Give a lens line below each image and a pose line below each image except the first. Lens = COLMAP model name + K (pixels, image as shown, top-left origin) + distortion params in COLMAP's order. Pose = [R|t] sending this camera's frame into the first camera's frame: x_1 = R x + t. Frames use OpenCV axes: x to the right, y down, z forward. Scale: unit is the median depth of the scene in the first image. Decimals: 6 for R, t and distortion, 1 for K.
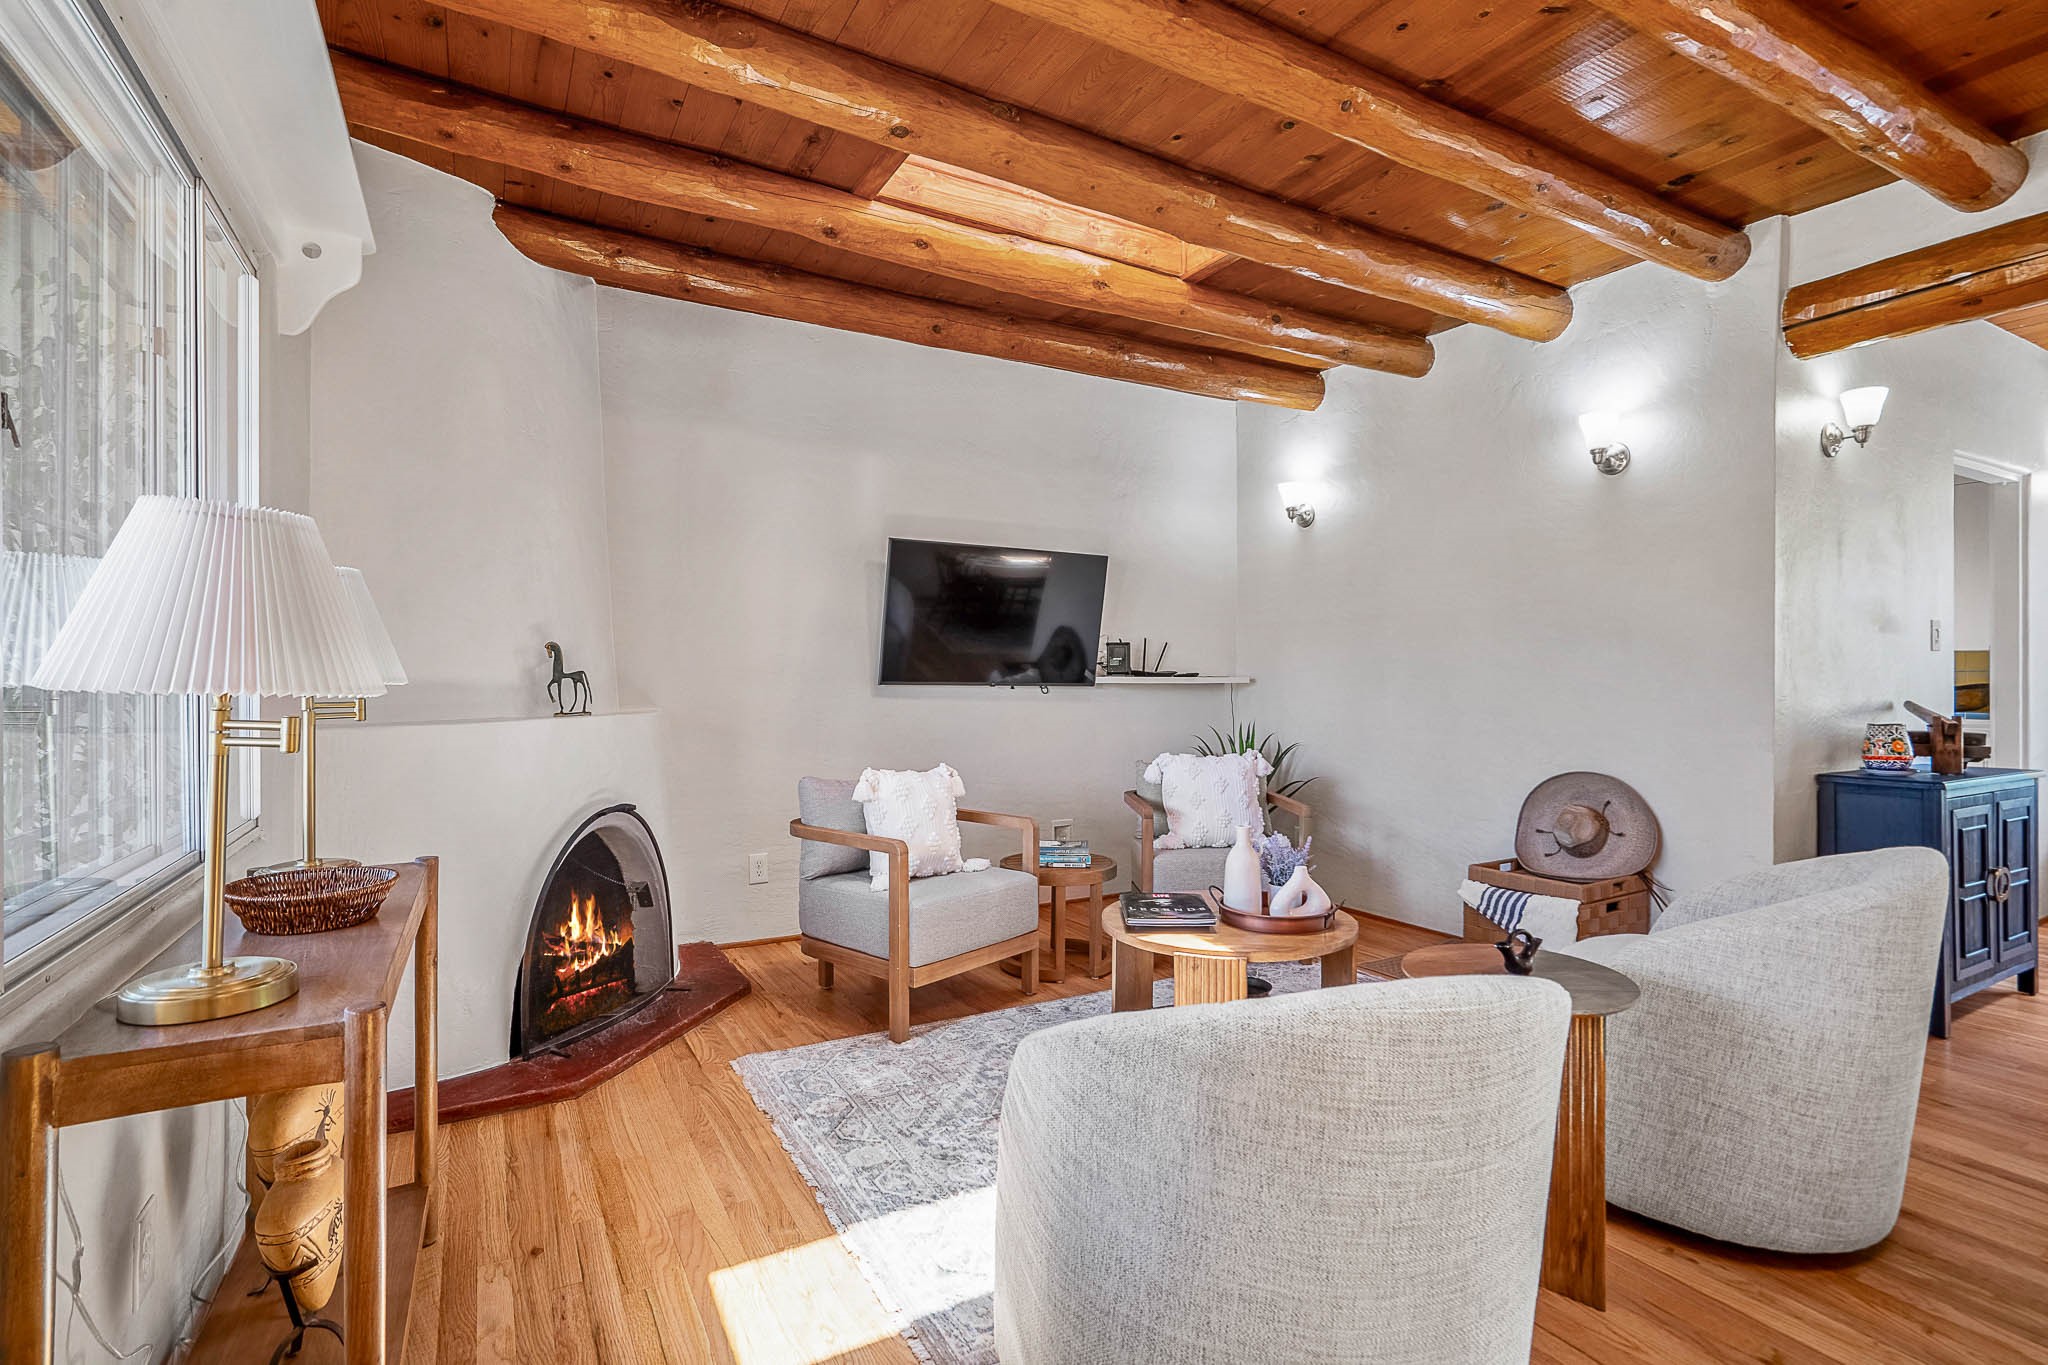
lens RADIAL K [[991.2, 0, 1048.0], [0, 991.2, 679.3], [0, 0, 1]] dist [-0.047792, 0.030429]
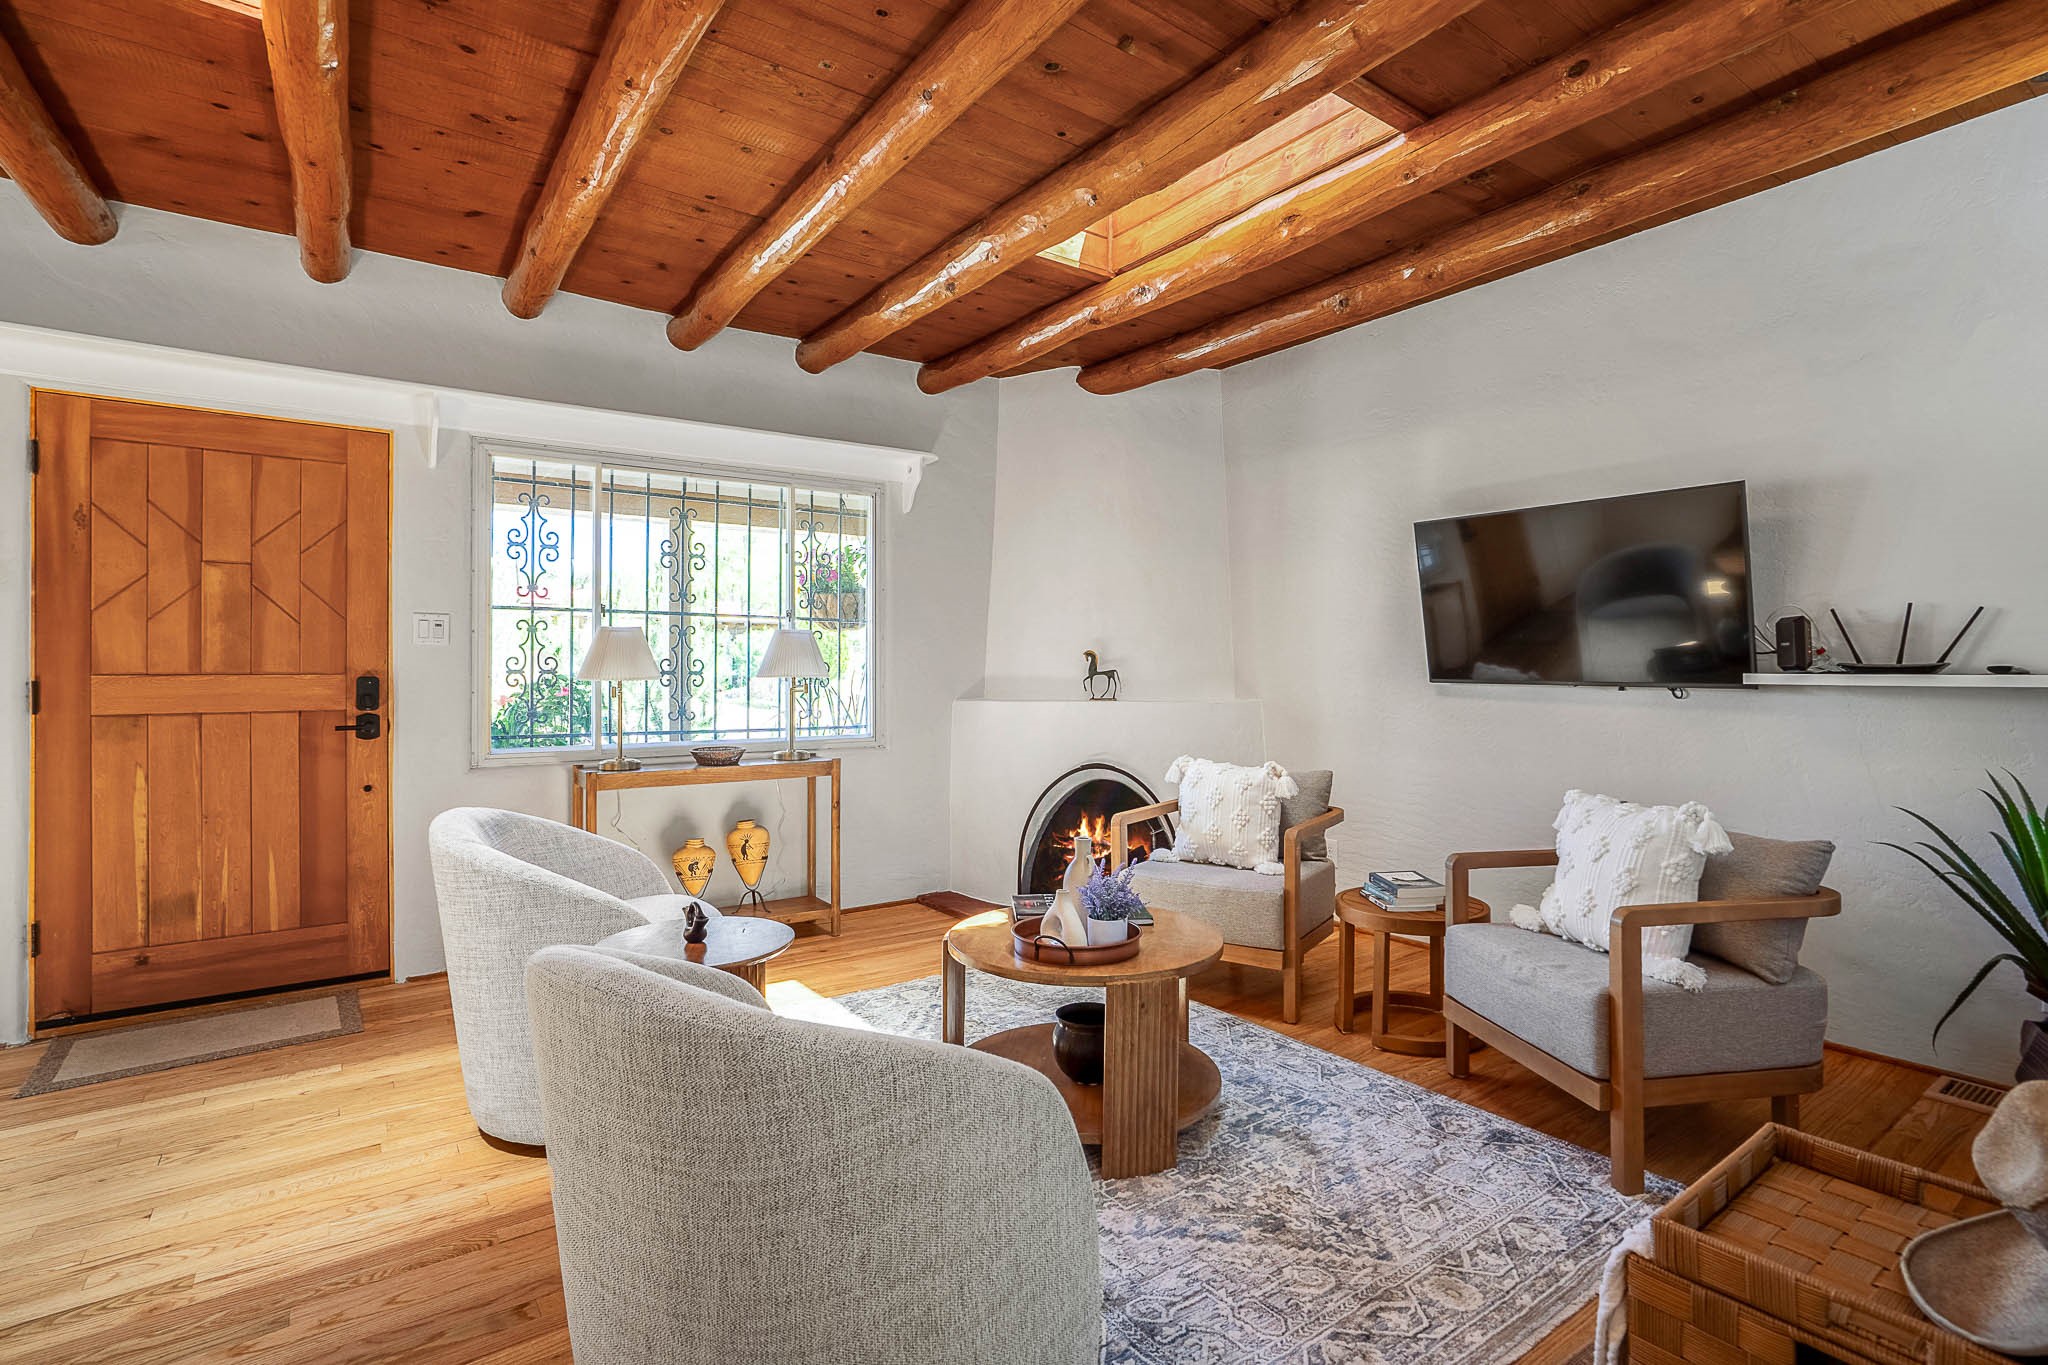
lens RADIAL K [[987.1, 0, 1032.4], [0, 987.1, 672.1], [0, 0, 1]] dist [-0.042865, 0.023285]
pose [[0.080624, -0.001223, -0.996744, 0.927197], [-0.000638, 0.999999, -0.001279, -0.003341], [0.996744, 0.000740, 0.080623, 0.739438]]
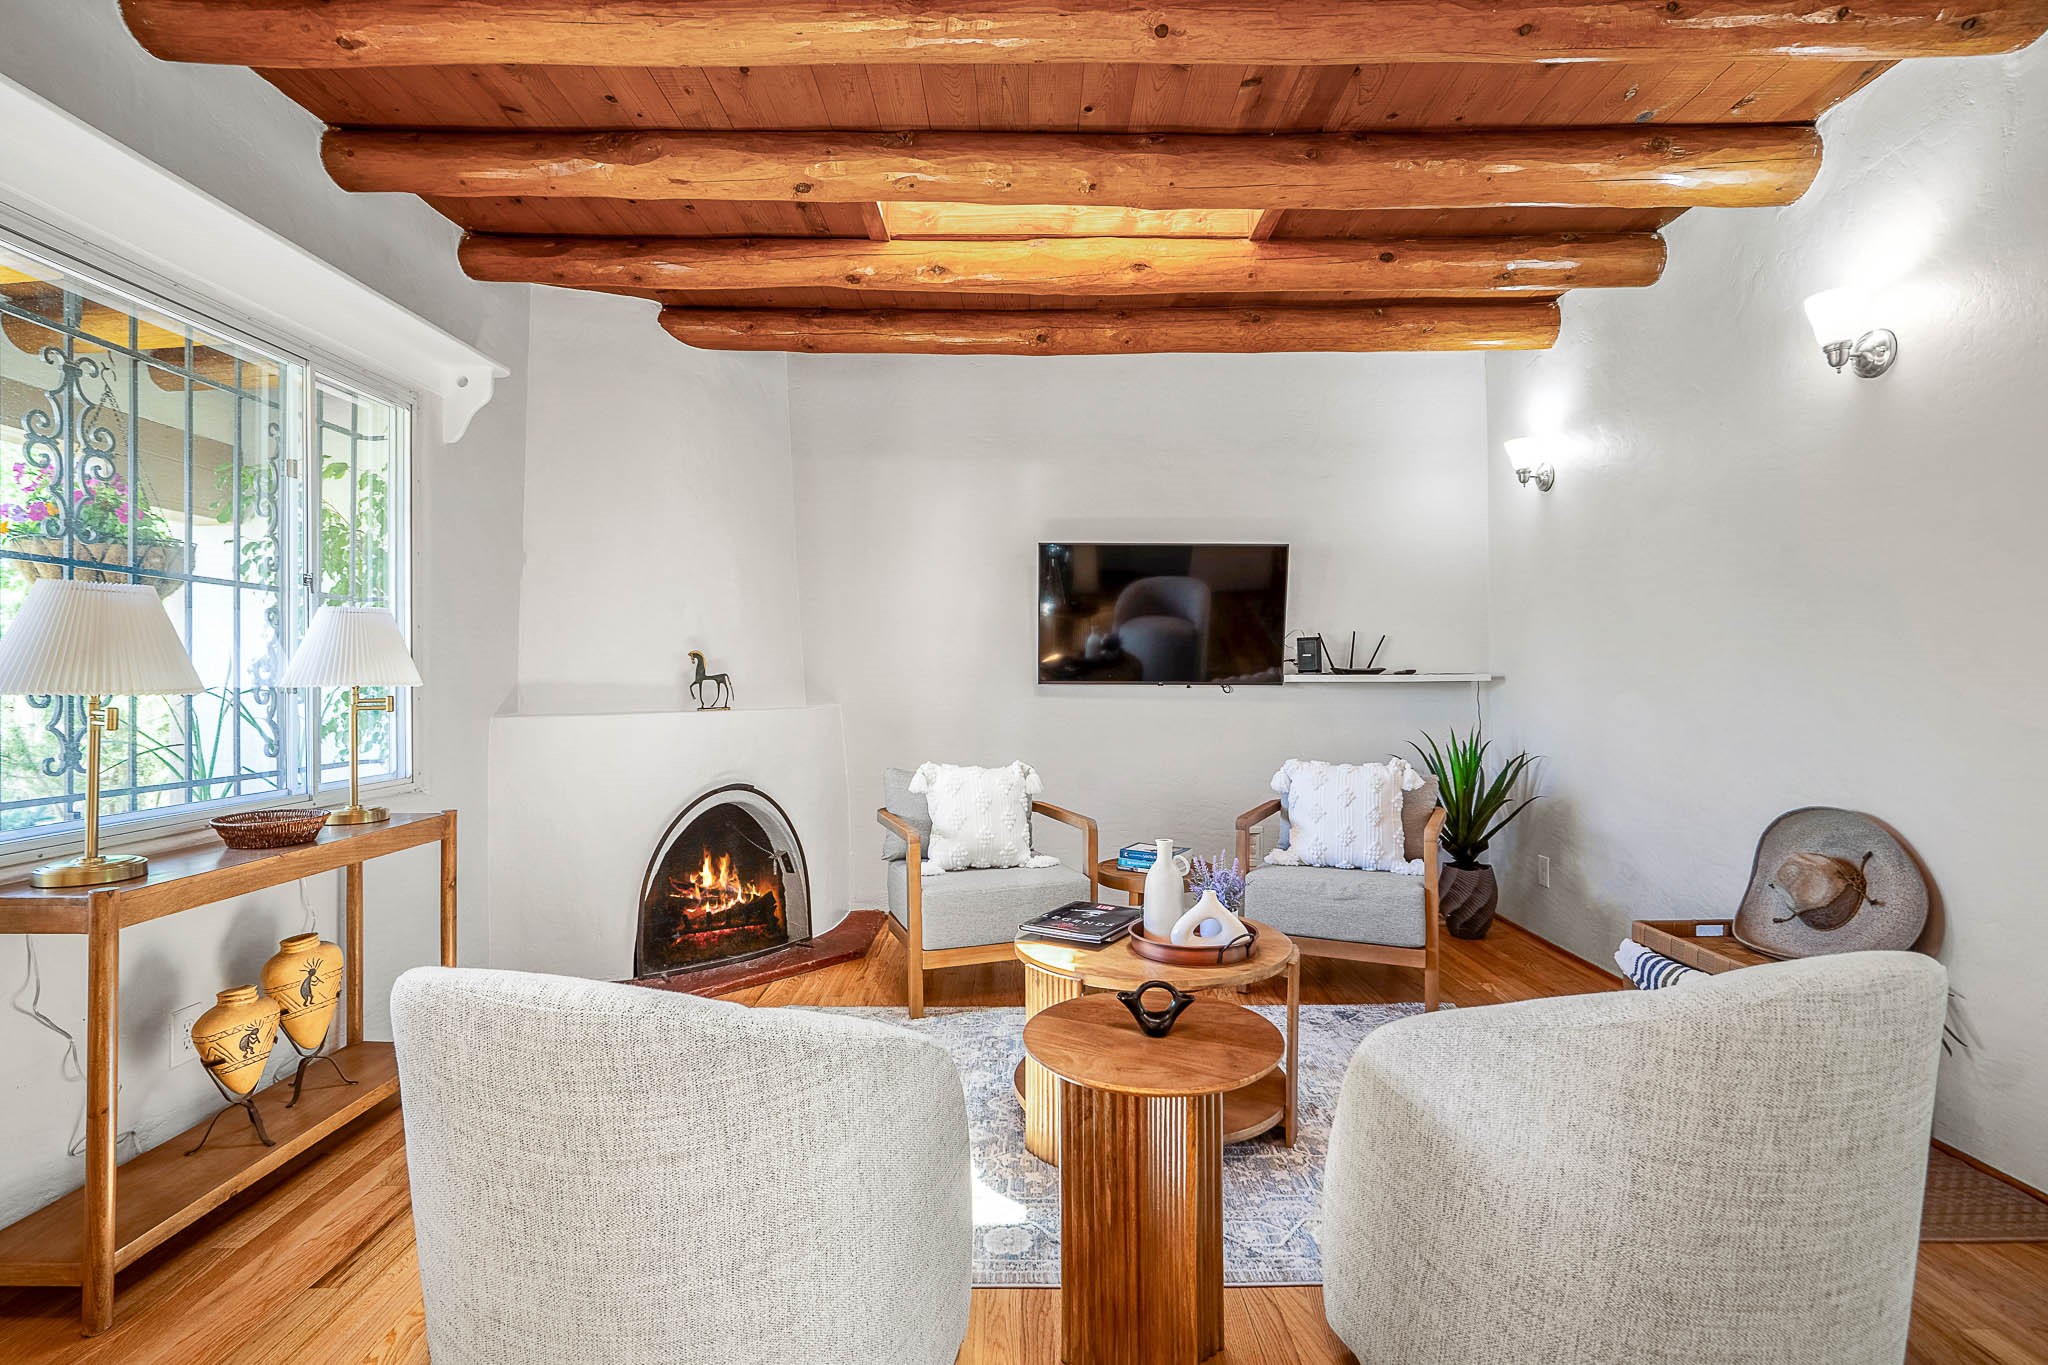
lens RADIAL K [[987.1, 0, 1032.4], [0, 987.1, 672.1], [0, 0, 1]] dist [-0.042865, 0.023285]
pose [[0.862726, -0.007999, -0.505609, 0.463361], [0.005492, 0.999964, -0.006449, -0.000771], [0.505642, 0.002787, 0.862739, 0.129997]]
